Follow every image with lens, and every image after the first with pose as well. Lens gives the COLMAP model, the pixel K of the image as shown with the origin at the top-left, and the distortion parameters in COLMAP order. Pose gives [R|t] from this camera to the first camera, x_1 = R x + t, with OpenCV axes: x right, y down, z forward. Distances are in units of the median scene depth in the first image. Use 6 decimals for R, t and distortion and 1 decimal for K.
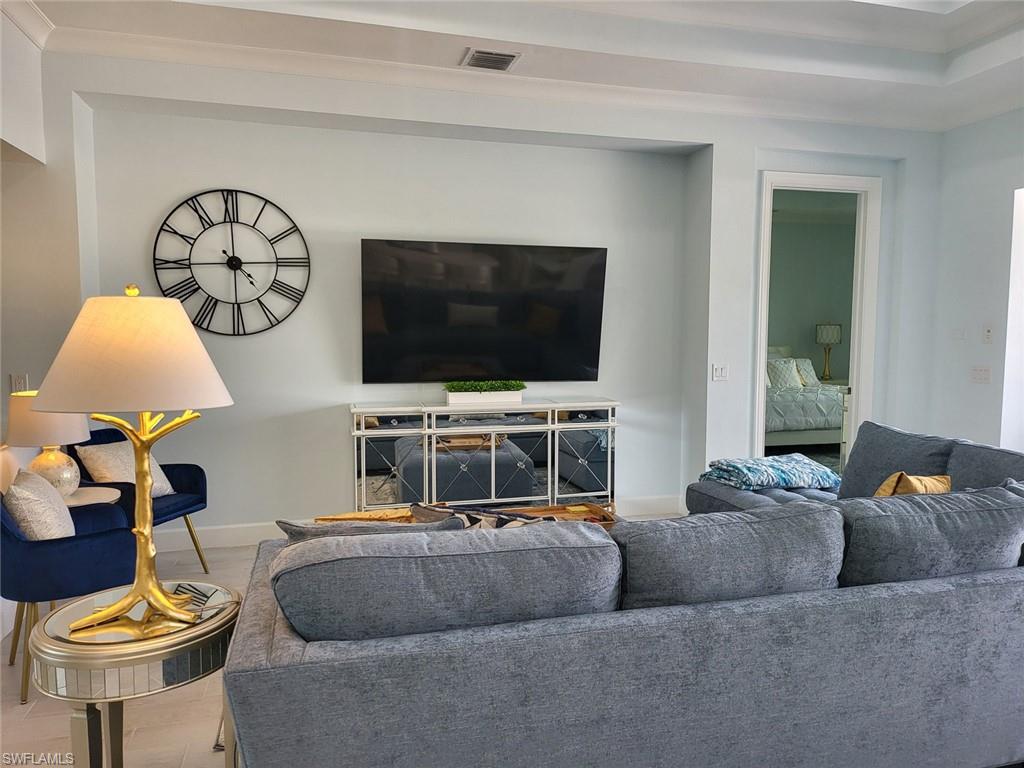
lens RADIAL K [[724.7, 0, 515.0], [0, 724.7, 386.5], [0, 0, 1]] dist [0.058309, -0.051335]
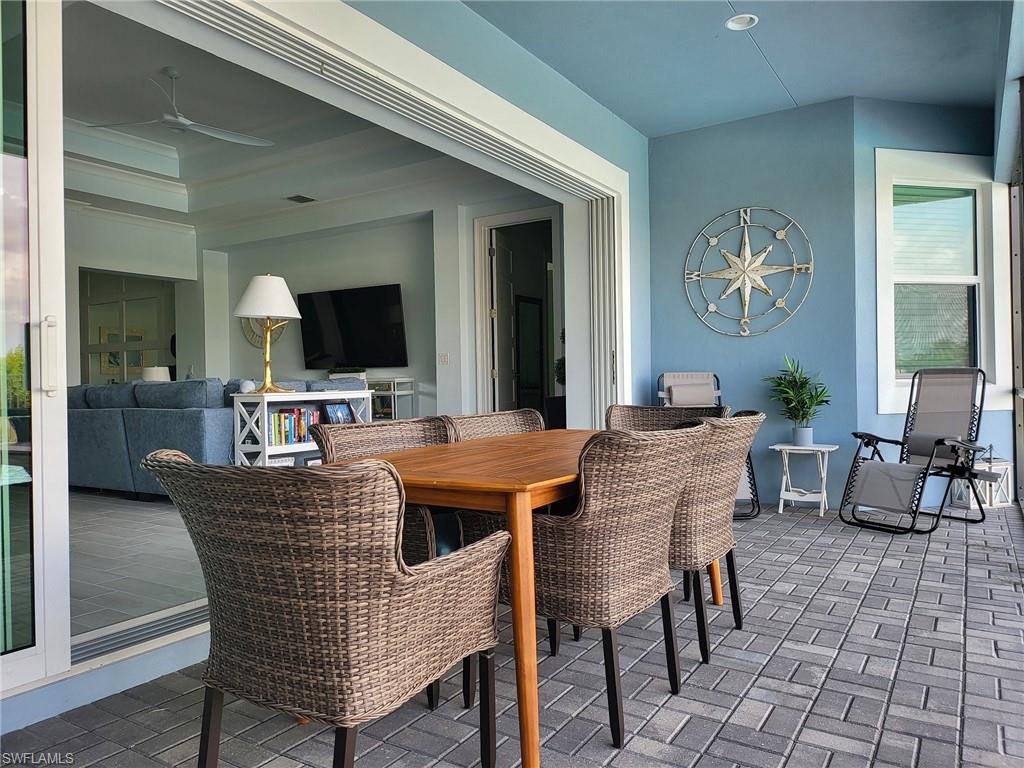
lens RADIAL K [[724.7, 0, 520.1], [0, 724.7, 379.1], [0, 0, 1]] dist [0.058309, -0.051335]
pose [[0.669036, -0.018323, -0.743004, 1.643923], [-0.032834, 0.997991, -0.054177, 0.109406], [0.742505, 0.060643, 0.667090, 0.152351]]
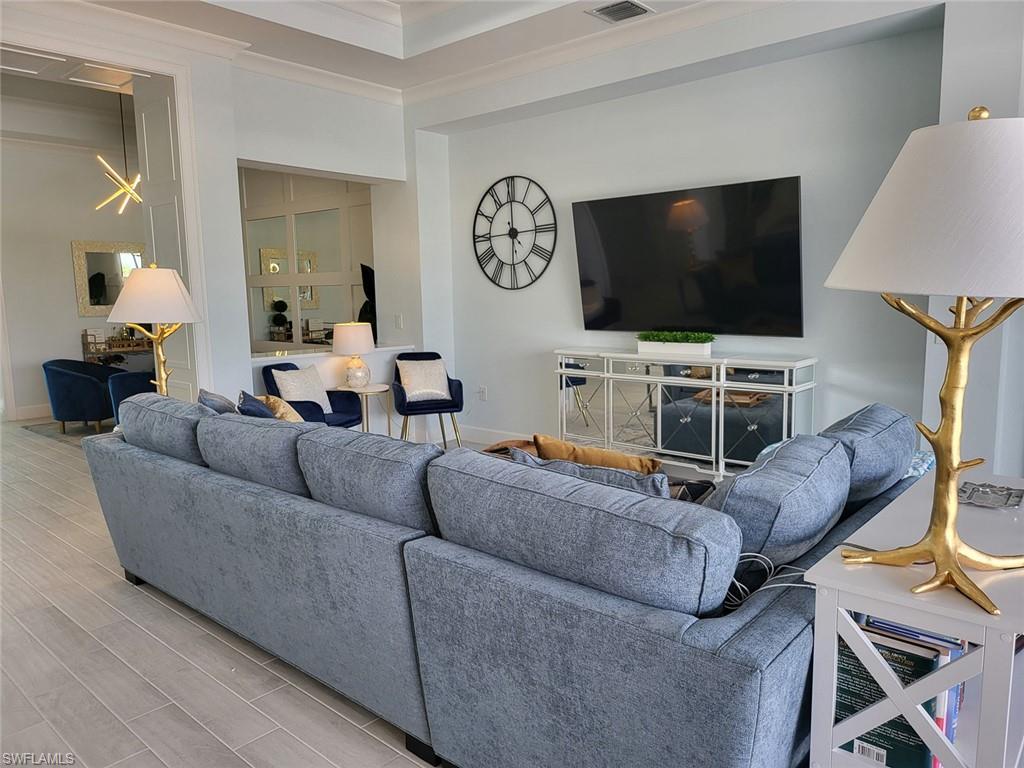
lens RADIAL K [[724.7, 0, 508.1], [0, 724.7, 401.8], [0, 0, 1]] dist [0.058309, -0.051335]
pose [[0.528620, 0.117828, -0.840641, 0.728031], [-0.045038, 0.992818, 0.110837, -0.013204], [0.847663, -0.020730, 0.530130, 0.293441]]
